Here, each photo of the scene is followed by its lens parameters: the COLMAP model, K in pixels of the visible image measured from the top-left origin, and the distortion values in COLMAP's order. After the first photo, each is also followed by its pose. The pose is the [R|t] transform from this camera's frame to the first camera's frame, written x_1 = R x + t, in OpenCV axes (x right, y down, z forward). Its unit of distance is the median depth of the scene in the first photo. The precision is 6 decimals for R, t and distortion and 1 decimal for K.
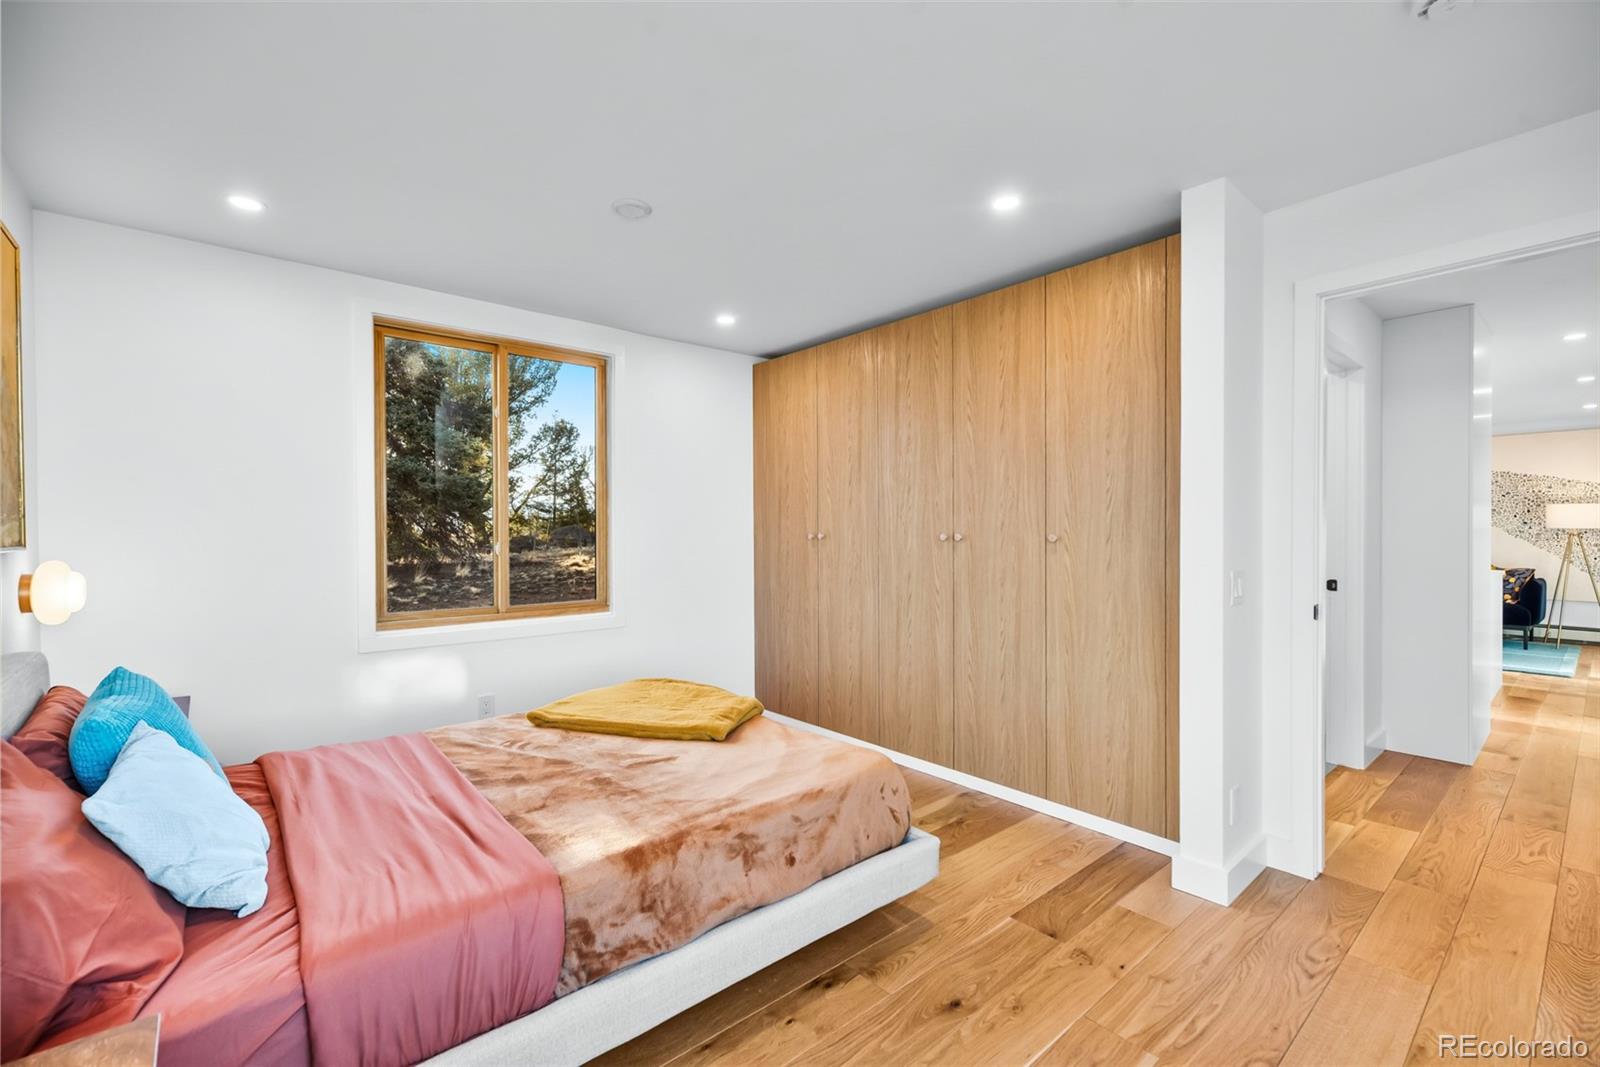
lens RADIAL K [[693.6, 0, 821.2], [0, 693.6, 540.0], [0, 0, 1]] dist [0.007366, 0.000517]
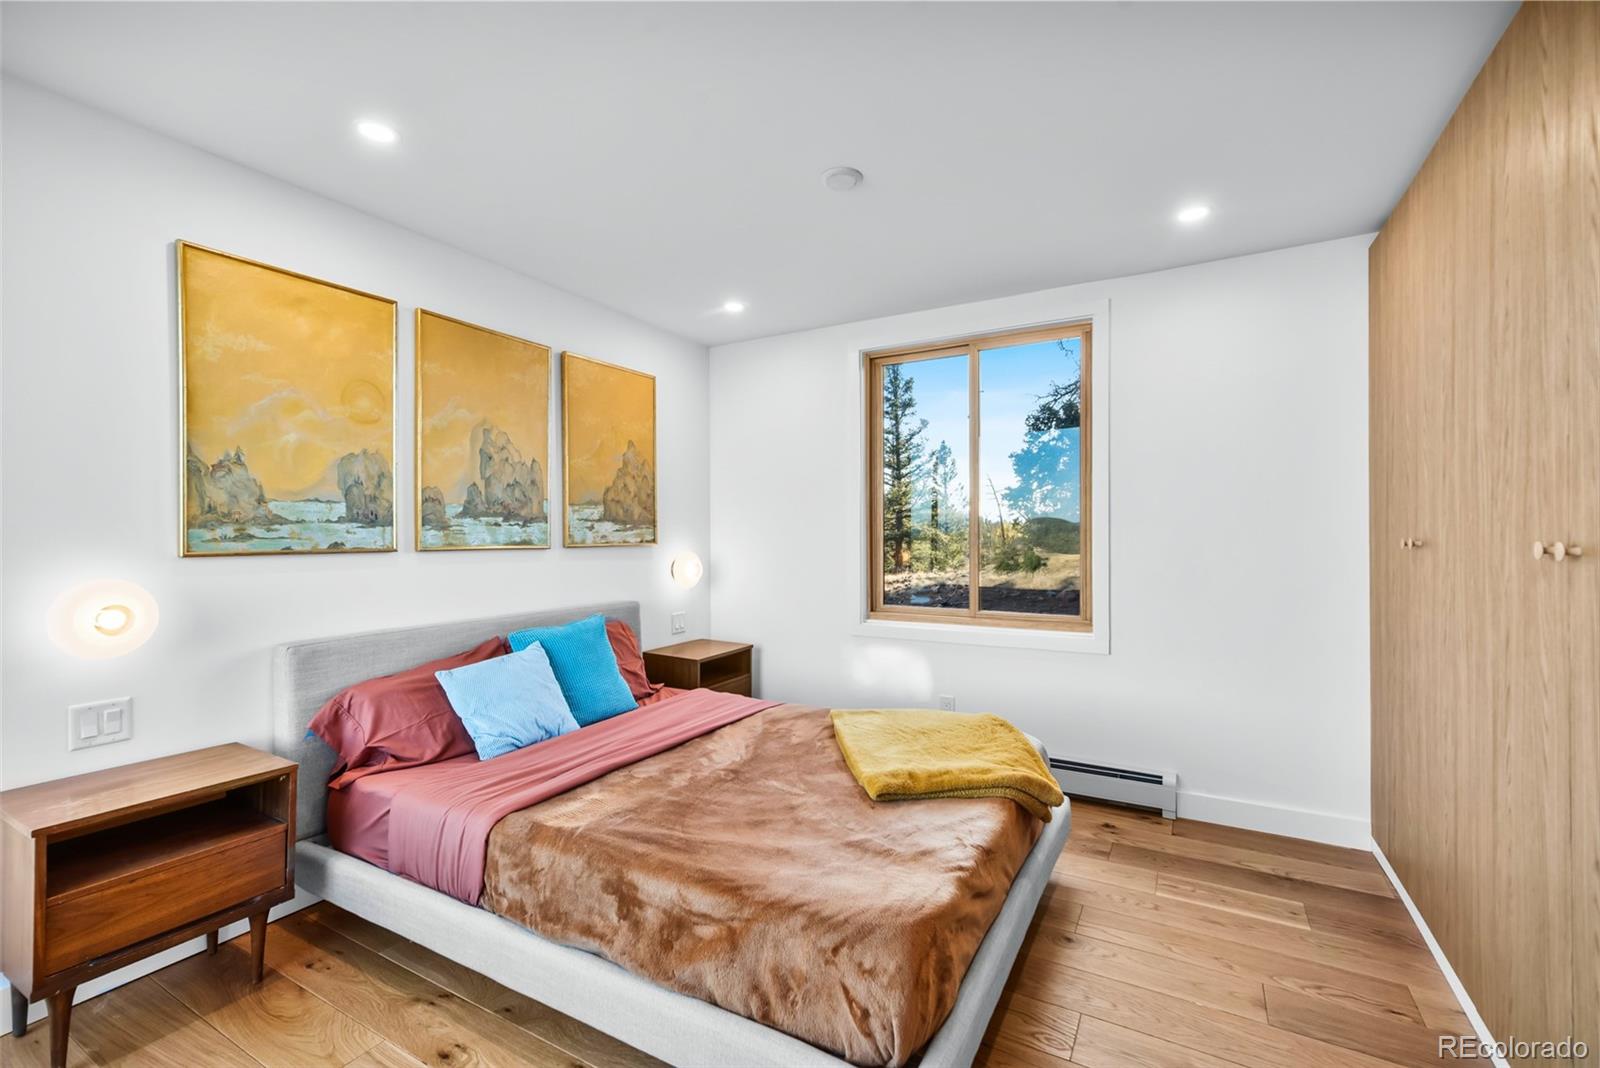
lens RADIAL K [[693.6, 0, 782.2], [0, 693.6, 535.6], [0, 0, 1]] dist [0.007366, 0.000517]
pose [[0.311117, 0.003942, -0.950363, 0.442516], [-0.008390, 0.999964, 0.001401, -0.009757], [0.950334, 0.007538, 0.311139, 0.503440]]
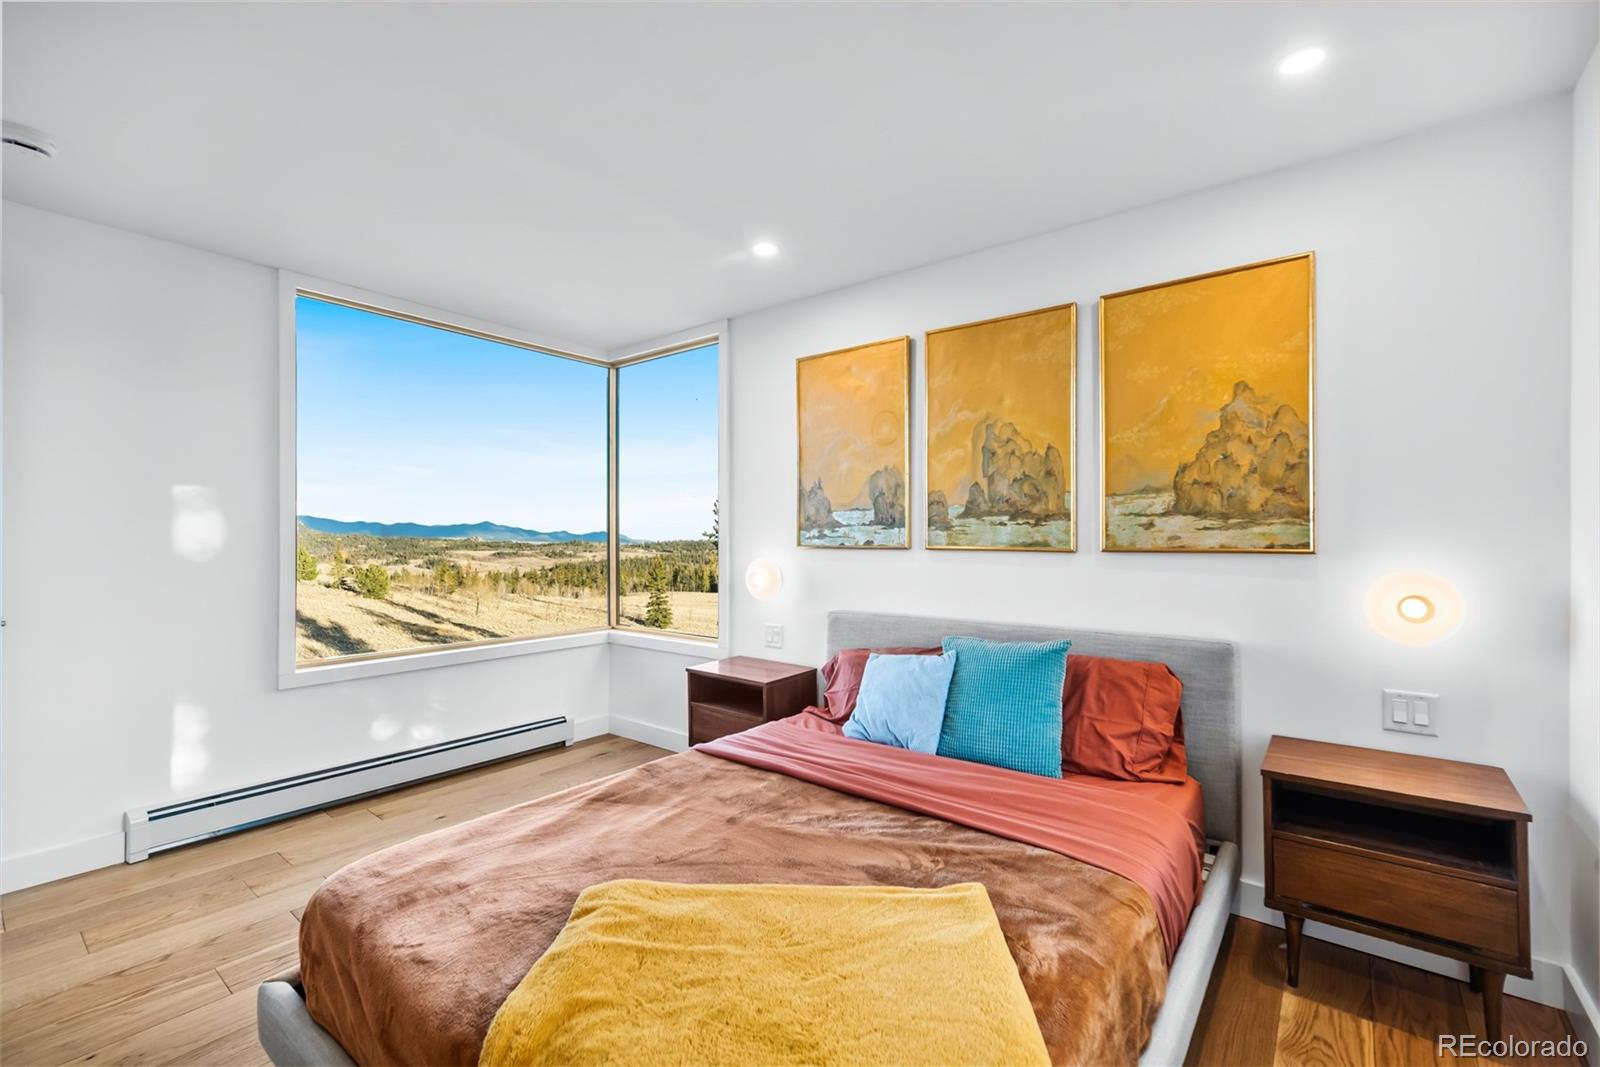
lens RADIAL K [[693.6, 0, 811.4], [0, 693.6, 535.4], [0, 0, 1]] dist [0.007366, 0.000517]
pose [[-0.983152, 0.004546, -0.182736, -0.157255], [0.002472, 0.999930, 0.011576, -0.016363], [0.182776, 0.010929, -0.983094, 1.225123]]
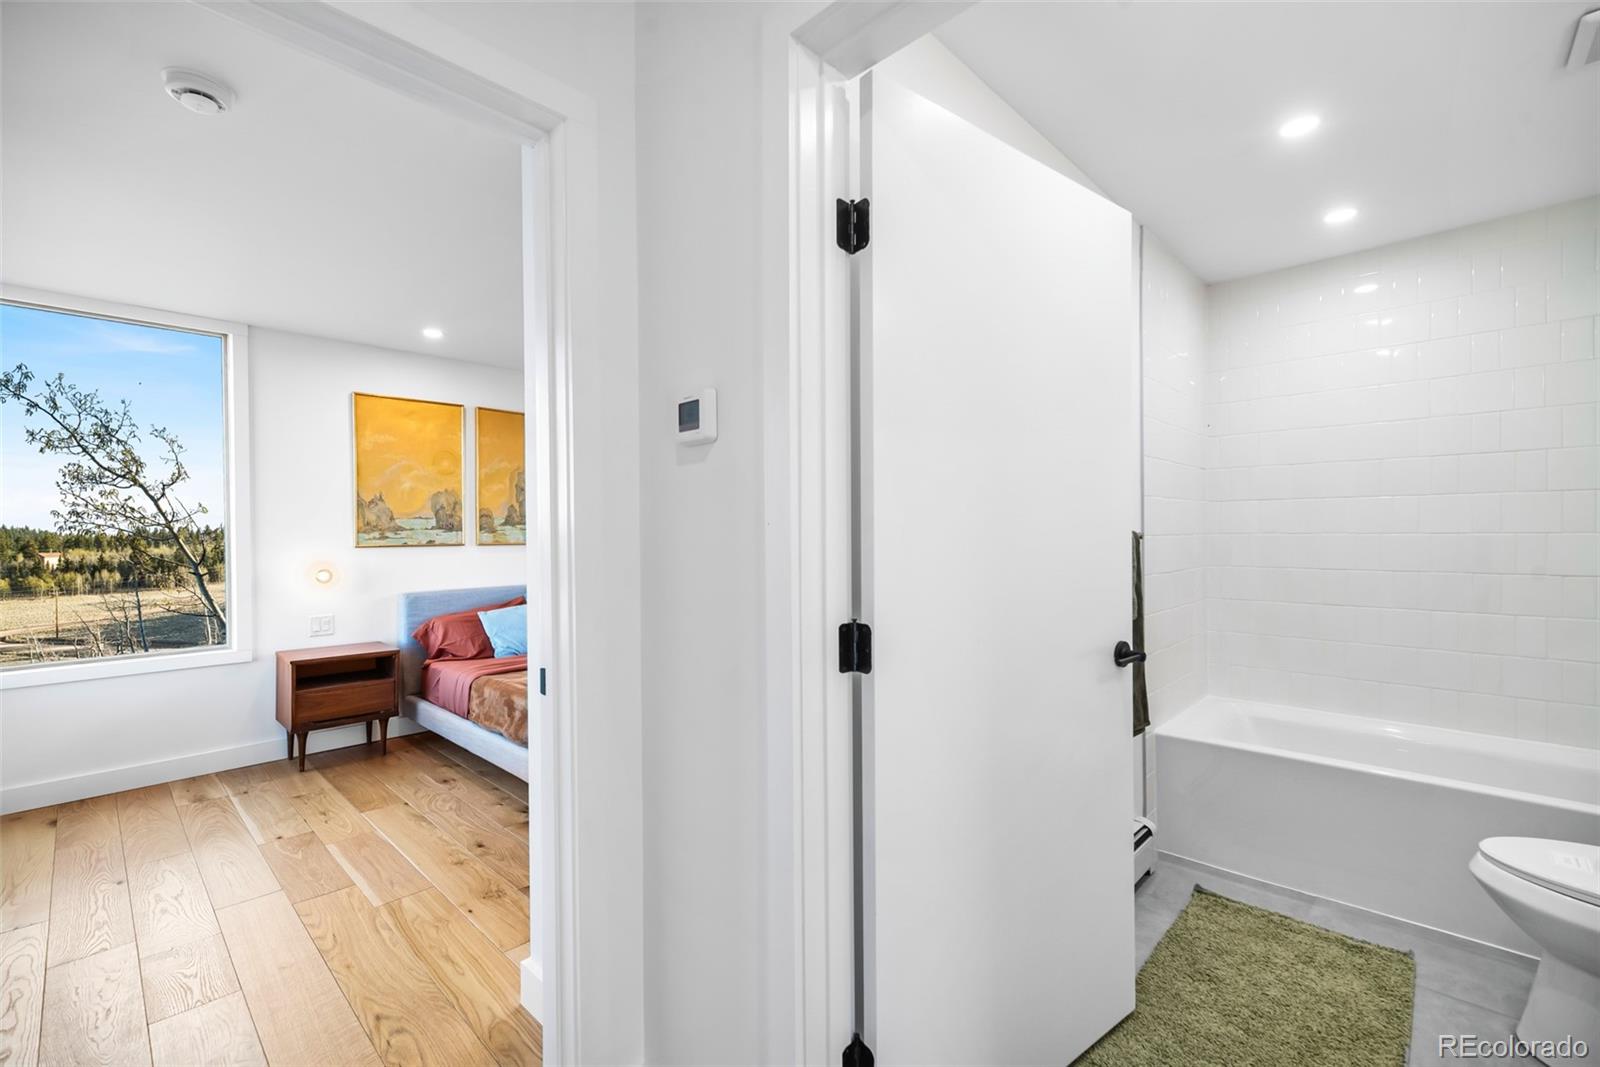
lens RADIAL K [[693.6, 0, 780.2], [0, 693.6, 534.8], [0, 0, 1]] dist [0.007366, 0.000517]
pose [[0.060920, 0.005657, -0.998127, 1.002599], [-0.005406, 0.999971, 0.005338, -0.019315], [0.998128, 0.005071, 0.060949, 0.889053]]
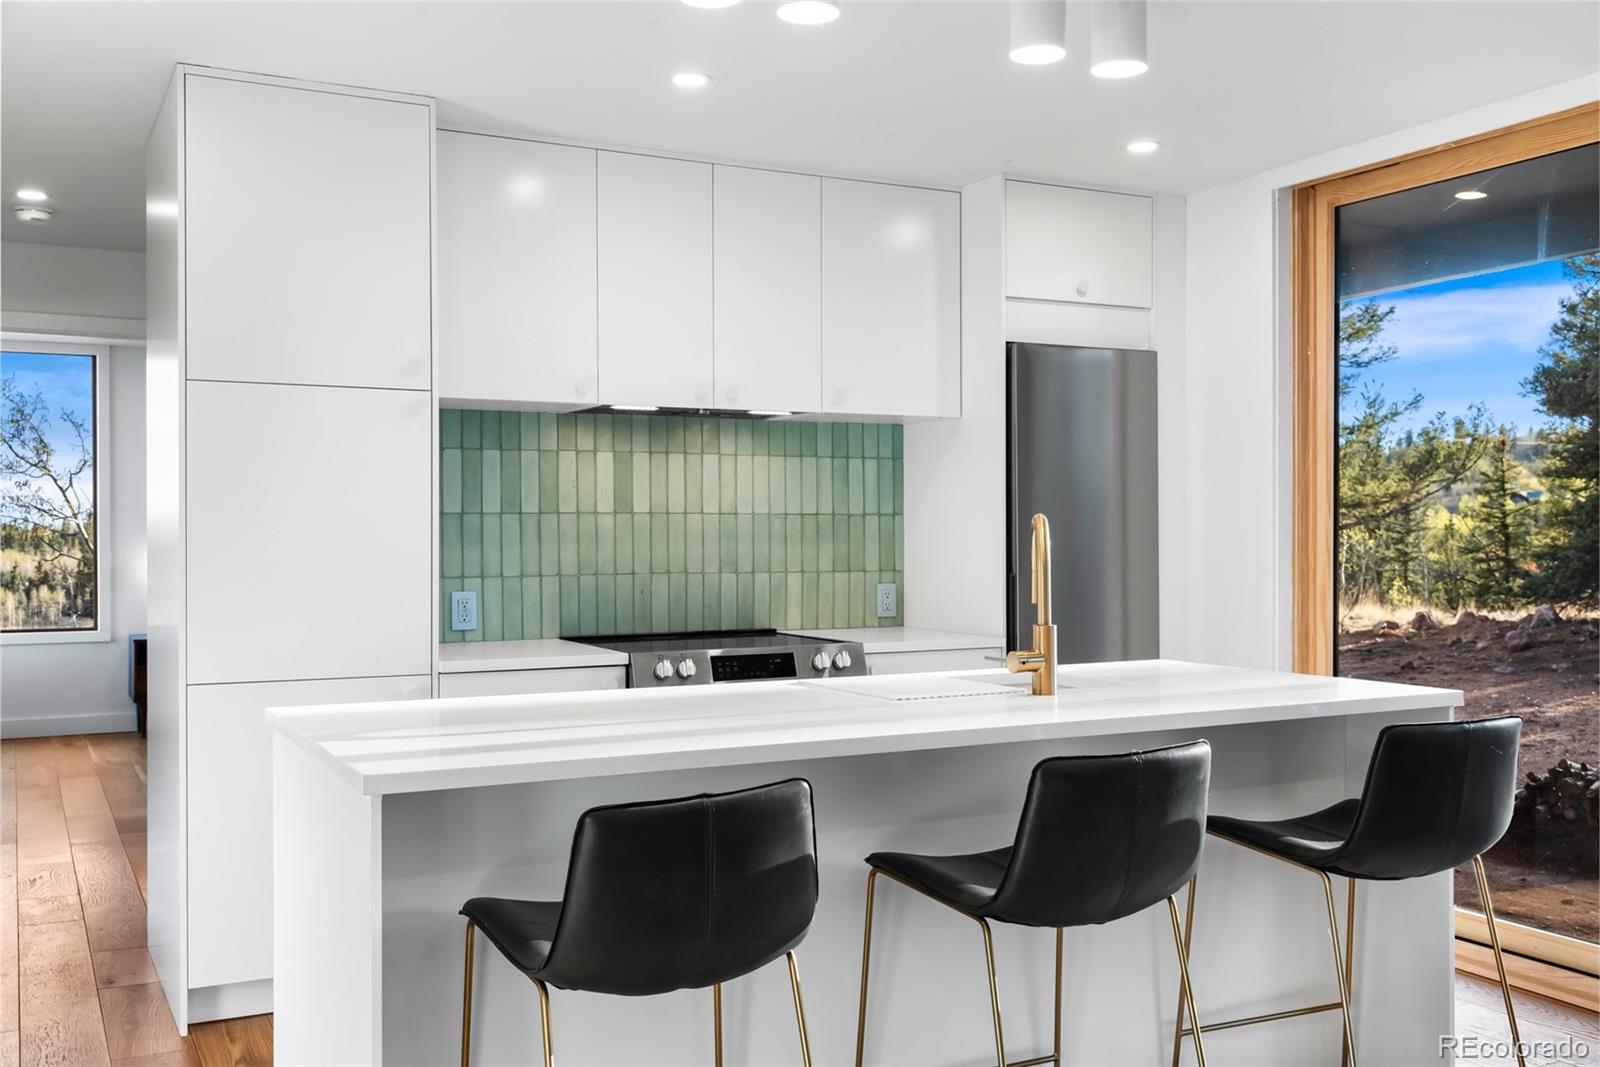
lens RADIAL K [[1513.4, 0, 767.1], [0, 1513.4, 533.0], [0, 0, 1]] dist [-0.015973, 0.000000]
pose [[-0.257619, 0.005132, -0.966233, 2.288209], [-0.010624, 0.999910, 0.008144, -0.040028], [0.966188, 0.012363, -0.257541, 2.069719]]
